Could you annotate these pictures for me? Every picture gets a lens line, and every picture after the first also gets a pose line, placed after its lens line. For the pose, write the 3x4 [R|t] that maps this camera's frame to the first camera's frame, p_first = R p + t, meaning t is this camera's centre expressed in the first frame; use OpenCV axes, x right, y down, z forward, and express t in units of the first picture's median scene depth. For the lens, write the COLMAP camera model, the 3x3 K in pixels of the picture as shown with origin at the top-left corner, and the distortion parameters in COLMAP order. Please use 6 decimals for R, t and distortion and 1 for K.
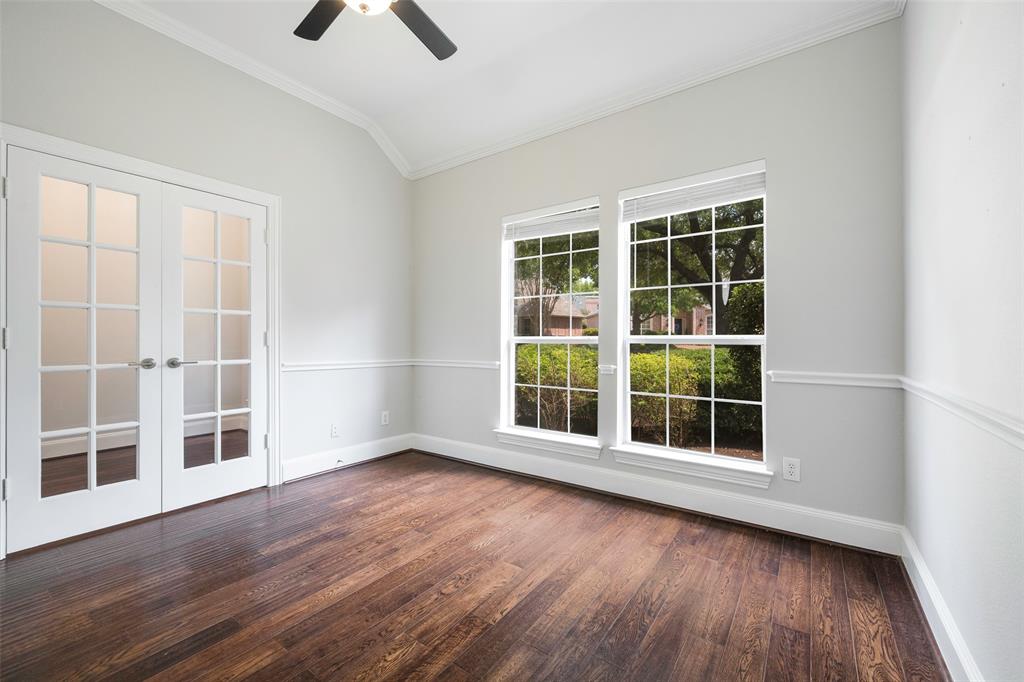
lens RADIAL K [[411.9, 0, 519.8], [0, 411.9, 339.4], [0, 0, 1]] dist [-0.002971, 0.000852]
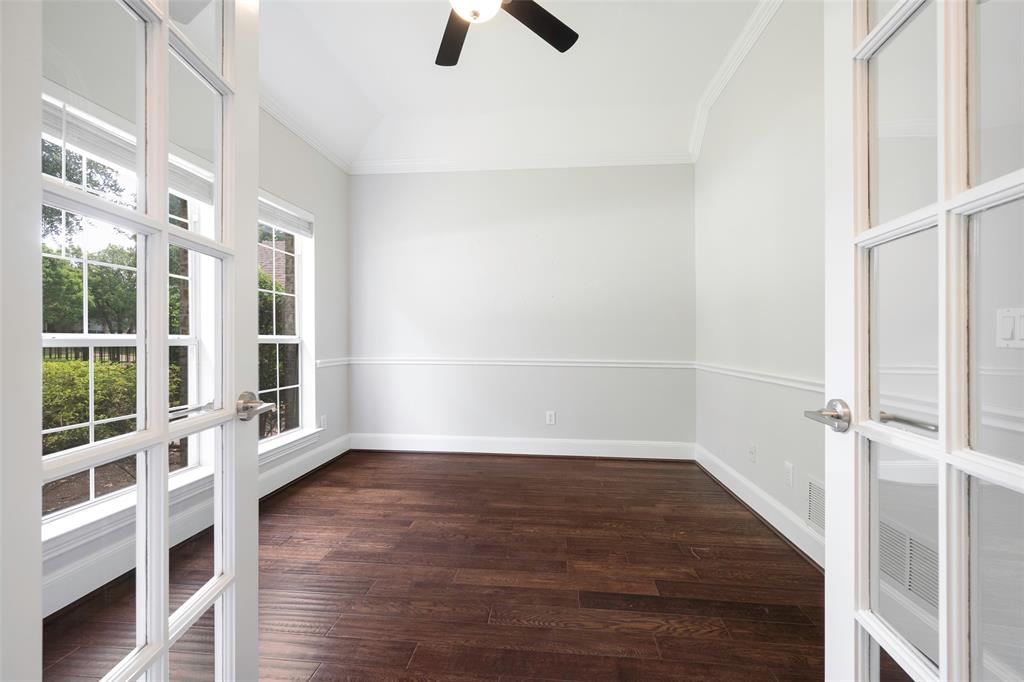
lens RADIAL K [[411.9, 0, 518.5], [0, 411.9, 338.7], [0, 0, 1]] dist [-0.002971, 0.000852]
pose [[-0.498894, -0.001131, 0.866663, -1.228360], [-0.000103, 0.999999, 0.001246, -0.002898], [-0.866663, 0.000532, -0.498893, 1.332020]]
